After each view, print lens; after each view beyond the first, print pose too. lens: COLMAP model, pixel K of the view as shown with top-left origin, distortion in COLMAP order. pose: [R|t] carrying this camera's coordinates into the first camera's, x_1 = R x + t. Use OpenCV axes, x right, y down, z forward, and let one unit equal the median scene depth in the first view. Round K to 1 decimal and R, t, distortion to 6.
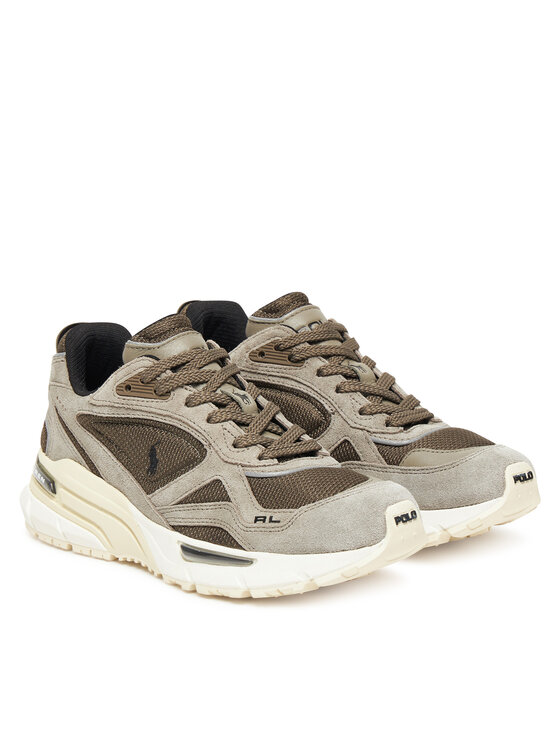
lens RADIAL K [[1987.2, 0, 279.6], [0, 1987.2, 372.8], [0, 0, 1]] dist [0.114942, 0.000000]
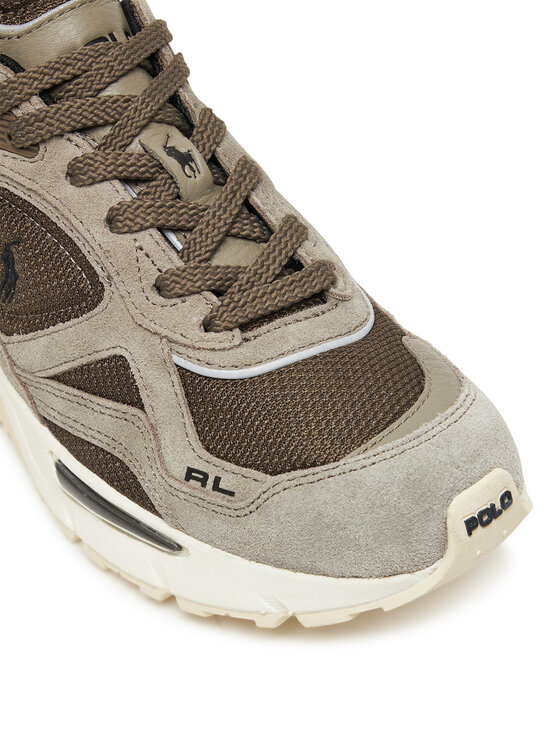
lens RADIAL K [[1847.8, 0, 280.5], [0, 1847.8, 373.5], [0, 0, 1]] dist [-0.153240, 0.000000]
pose [[0.997071, 0.052701, -0.055417, 0.033618], [-0.019461, 0.875633, 0.482584, -0.163532], [0.073957, -0.480093, 0.874095, 0.583138]]
